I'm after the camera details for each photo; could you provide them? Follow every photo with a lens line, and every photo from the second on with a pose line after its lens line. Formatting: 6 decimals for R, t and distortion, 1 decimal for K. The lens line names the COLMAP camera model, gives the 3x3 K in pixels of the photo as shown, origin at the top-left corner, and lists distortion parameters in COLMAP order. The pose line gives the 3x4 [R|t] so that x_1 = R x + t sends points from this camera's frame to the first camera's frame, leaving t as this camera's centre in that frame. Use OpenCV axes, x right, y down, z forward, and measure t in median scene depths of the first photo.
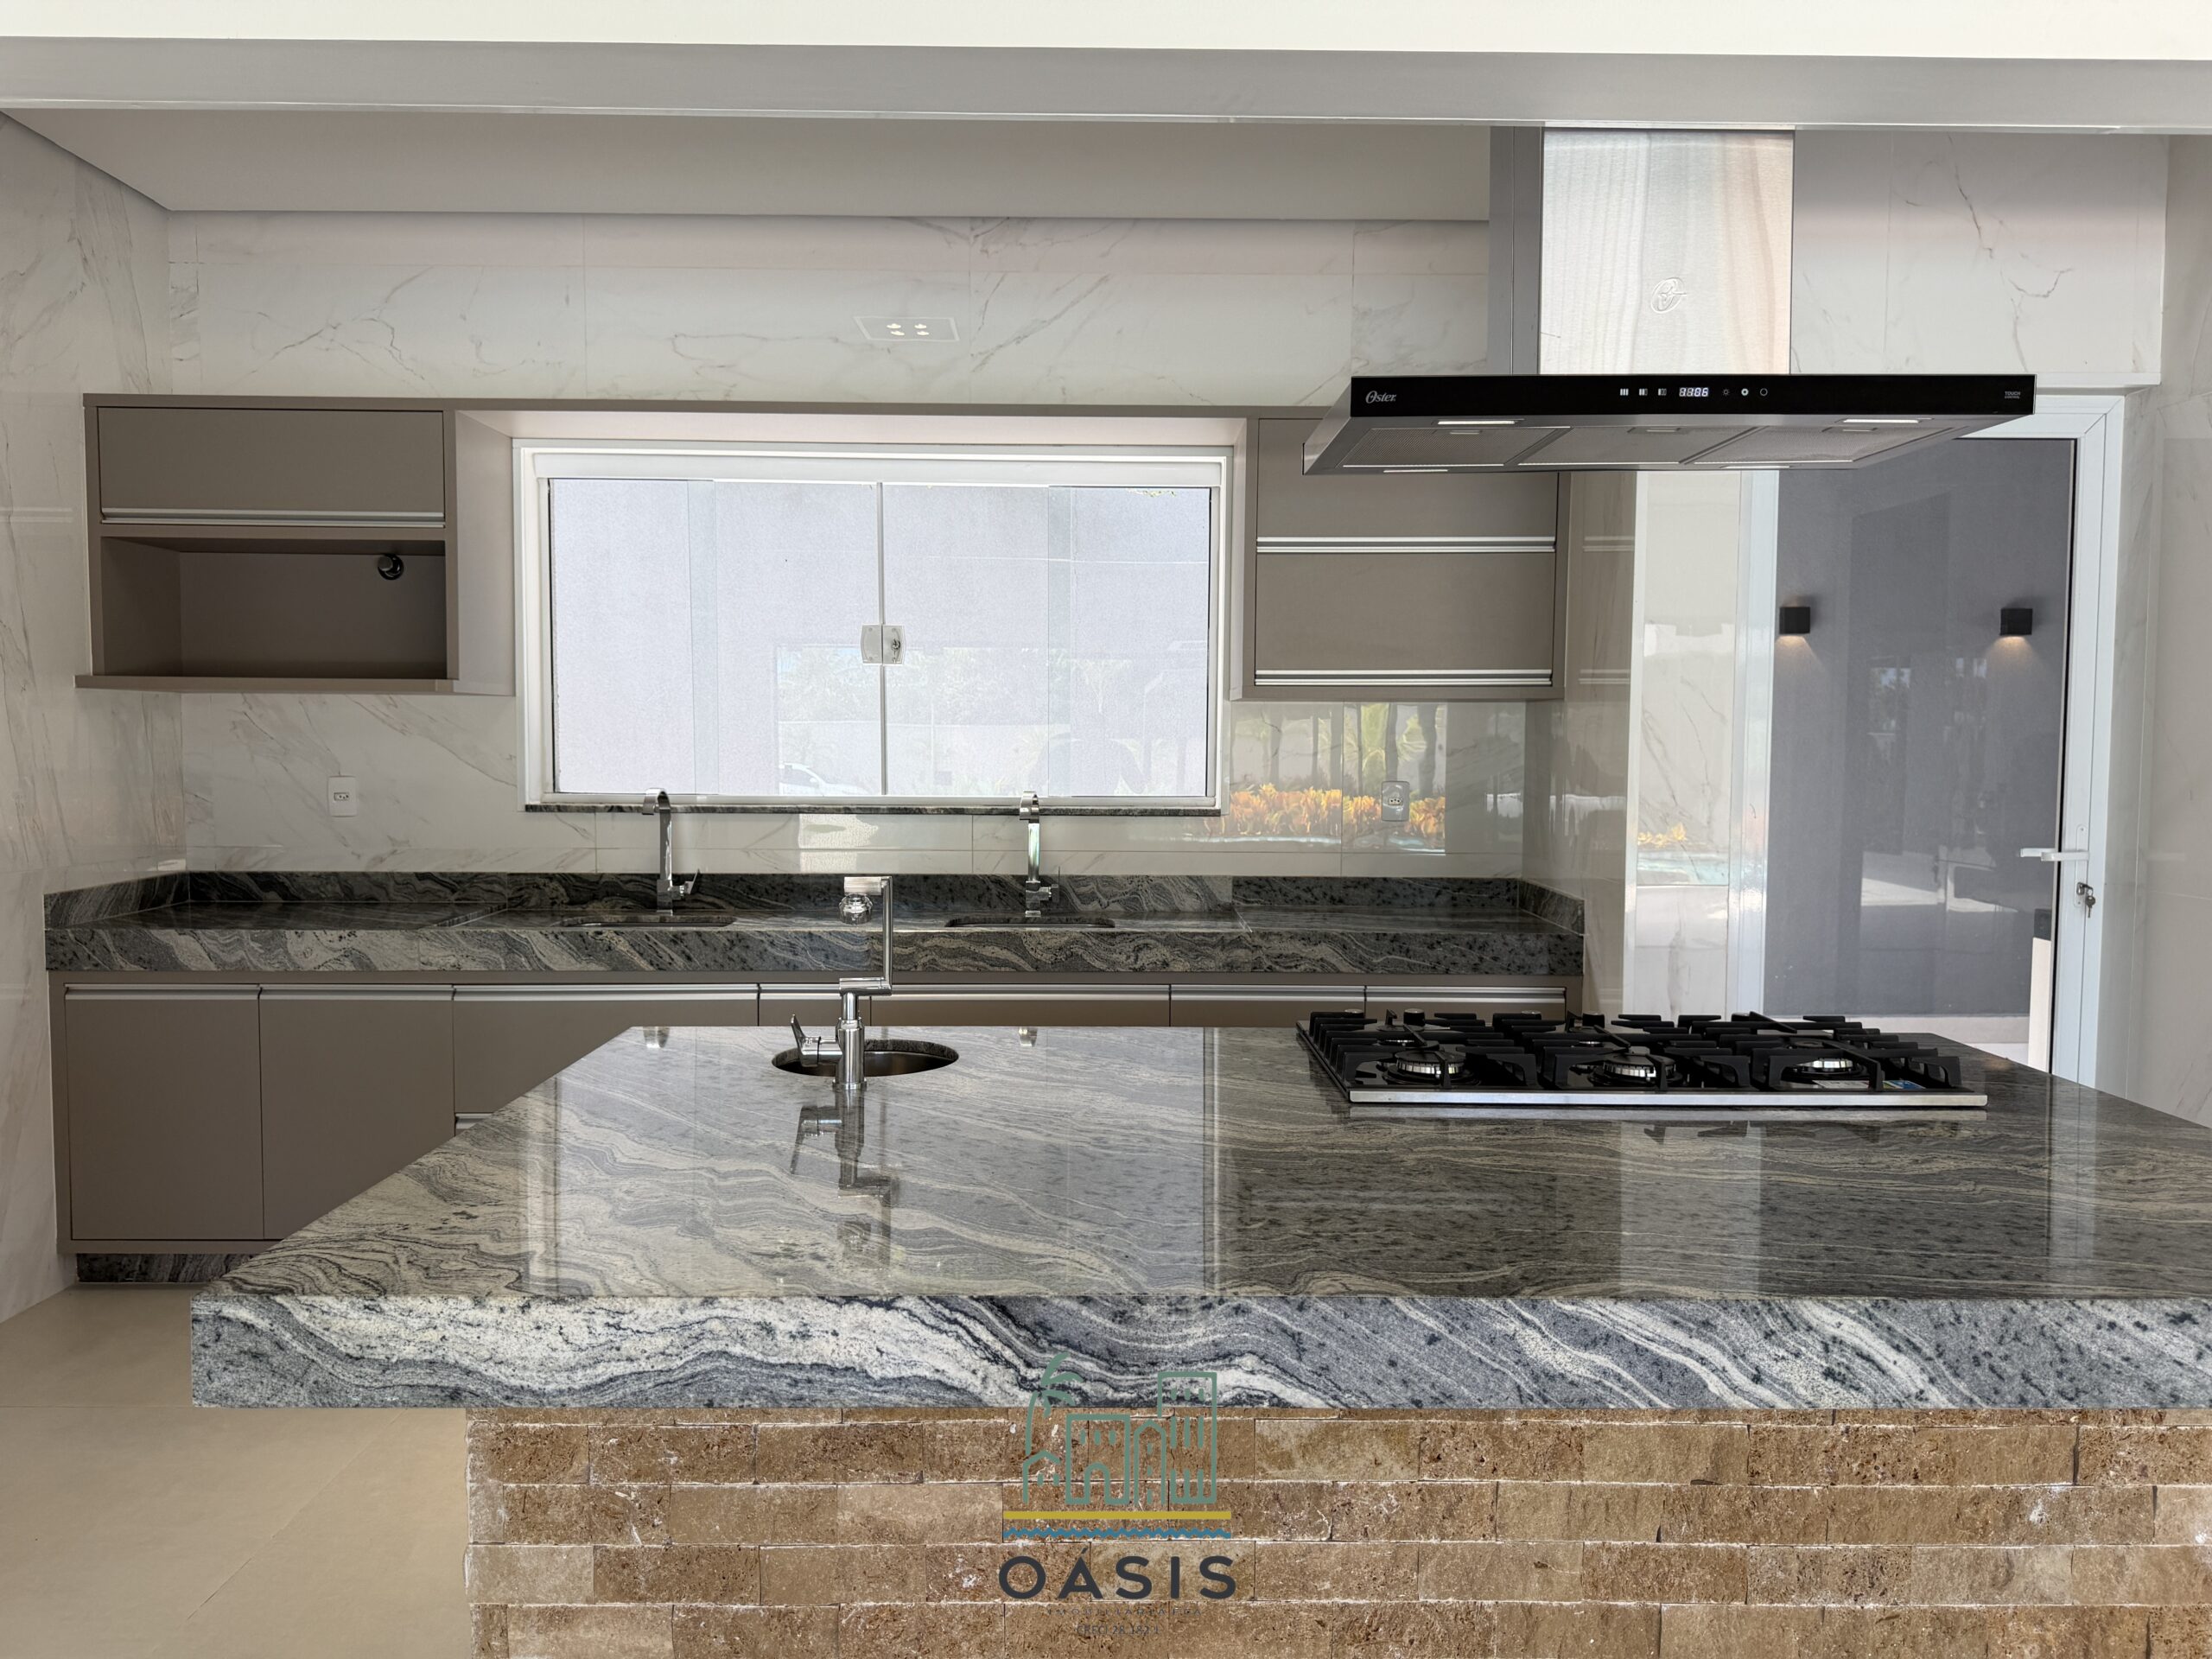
lens RADIAL K [[1568.1, 0, 1102.0], [0, 1568.1, 831.3], [0, 0, 1]] dist [0.027236, -0.024249]
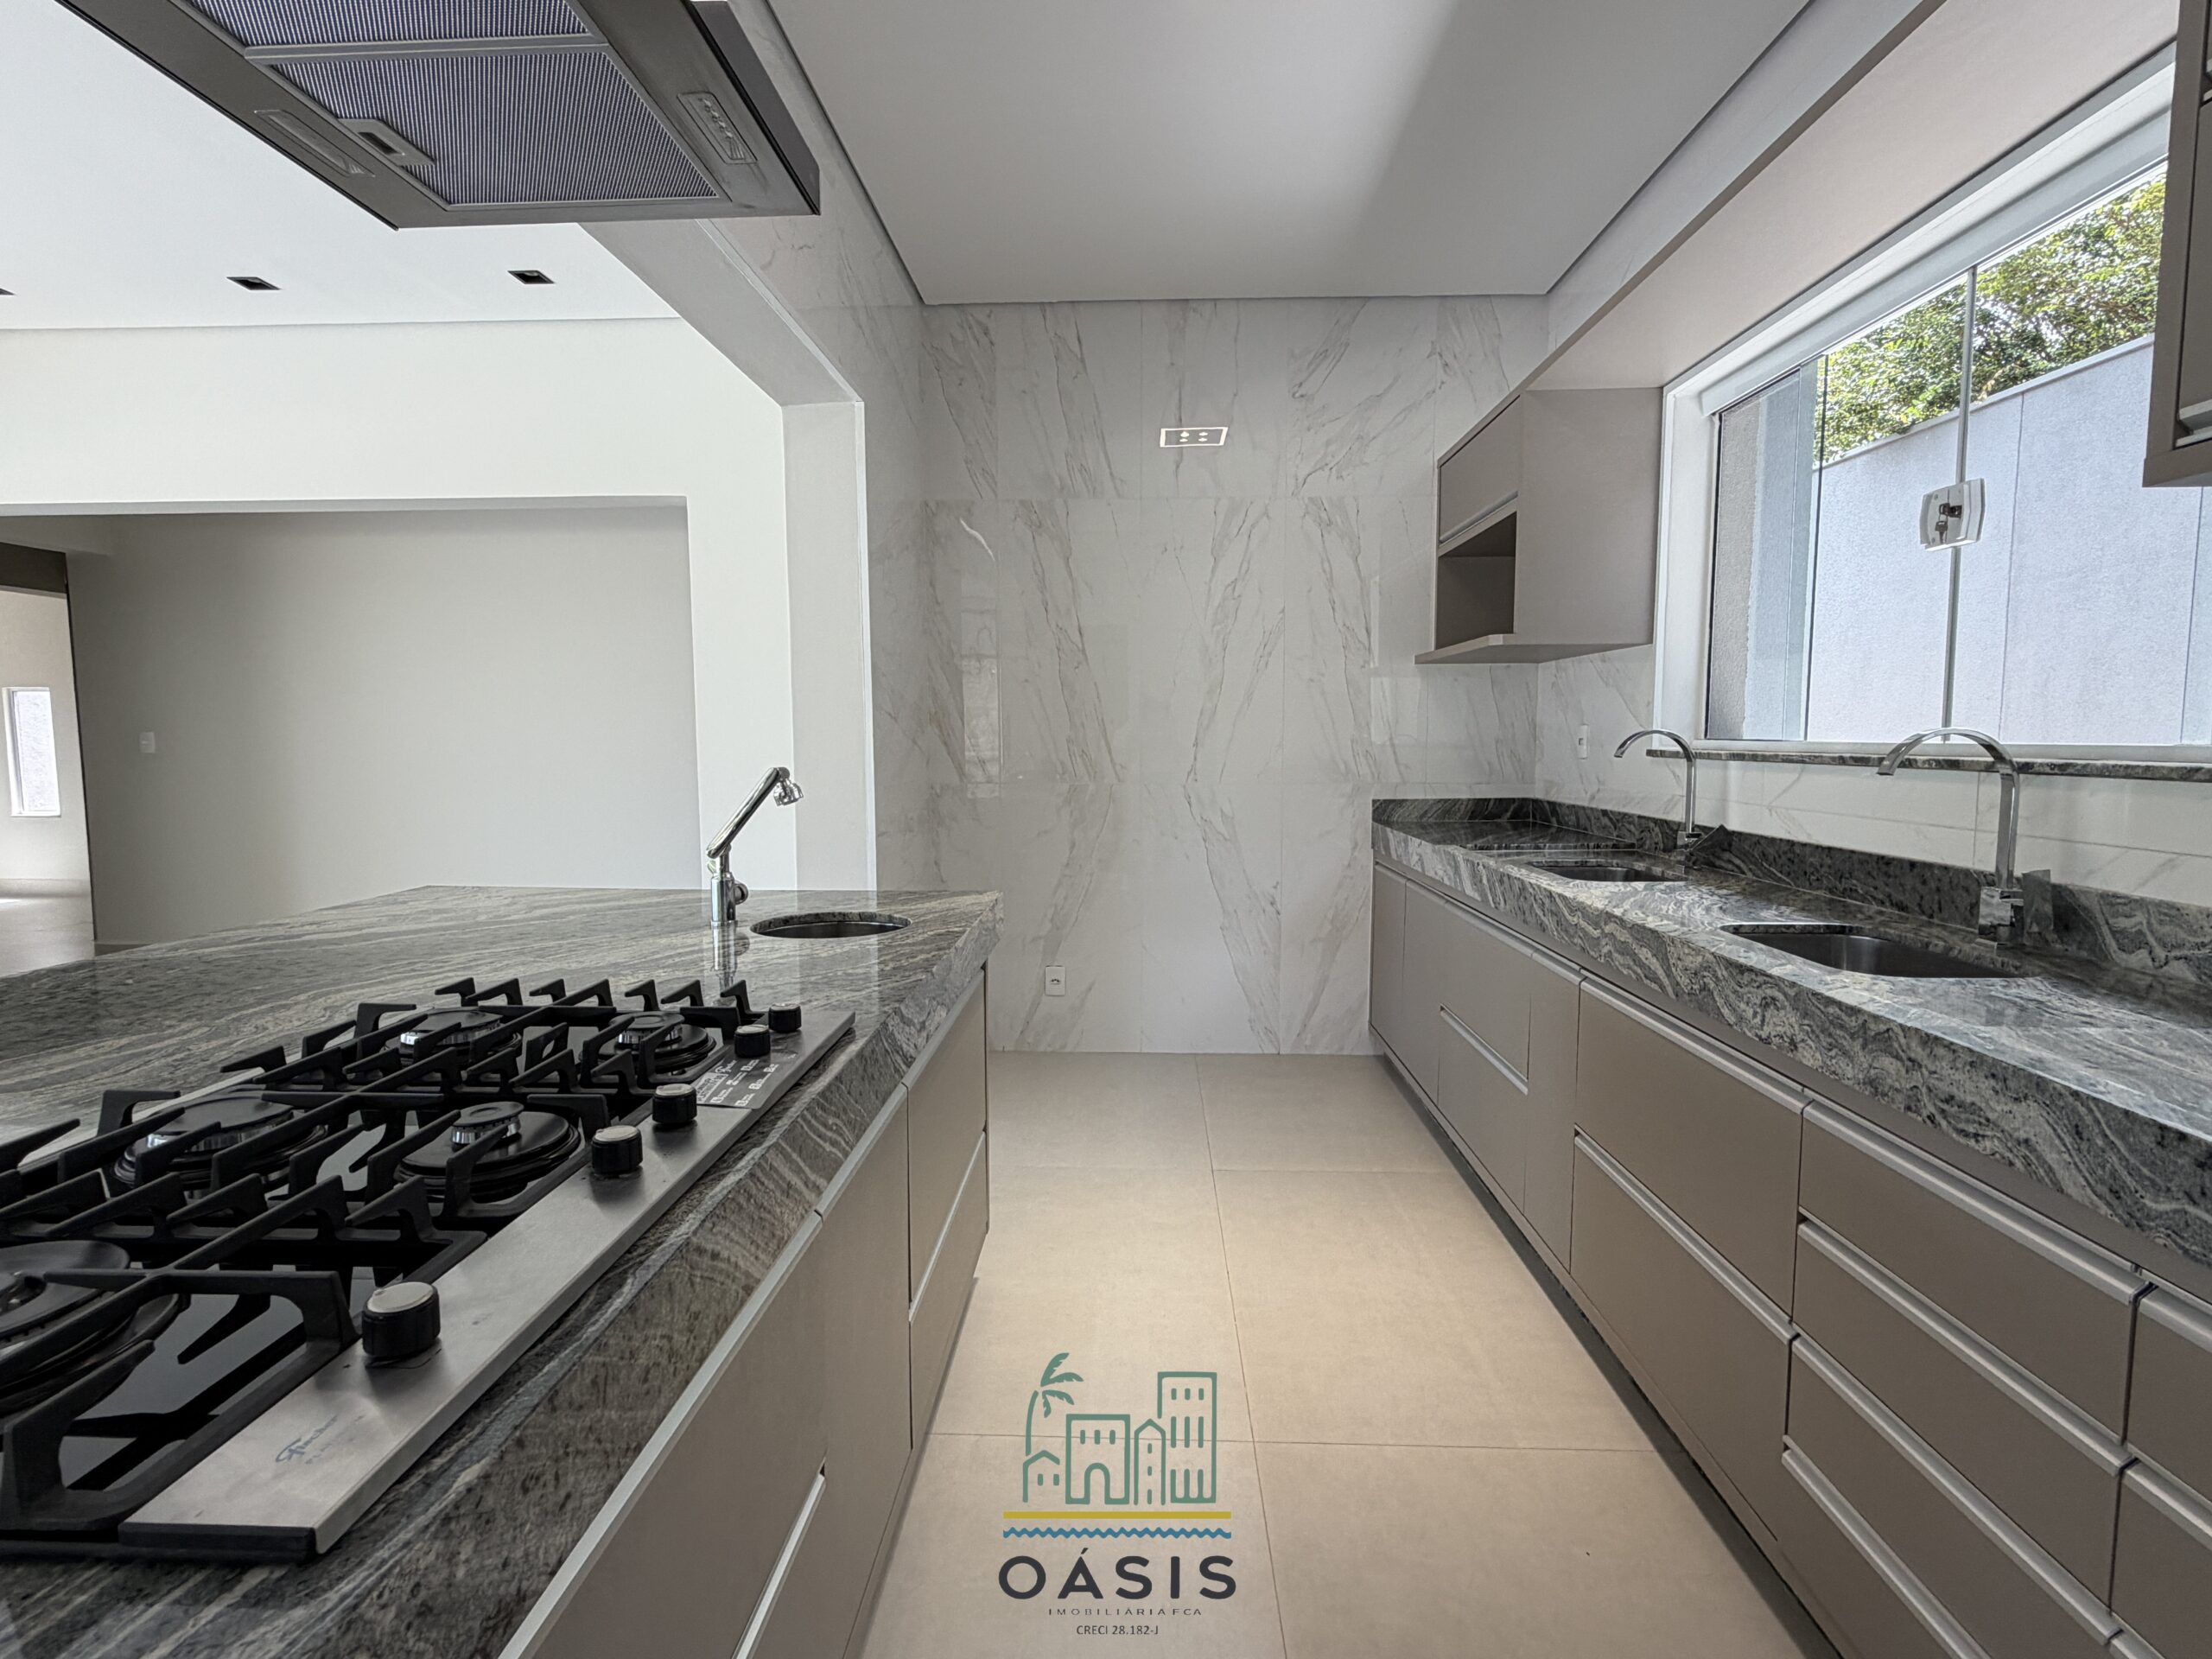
lens RADIAL K [[1105.3, 0, 1101.0], [0, 1105.3, 827.5], [0, 0, 1]] dist [0.043224, 0.002778]
pose [[-0.041718, 0.080165, -0.995908, 0.398830], [-0.053568, 0.995163, 0.082349, -0.007294], [0.997692, 0.056784, -0.037222, 0.723570]]
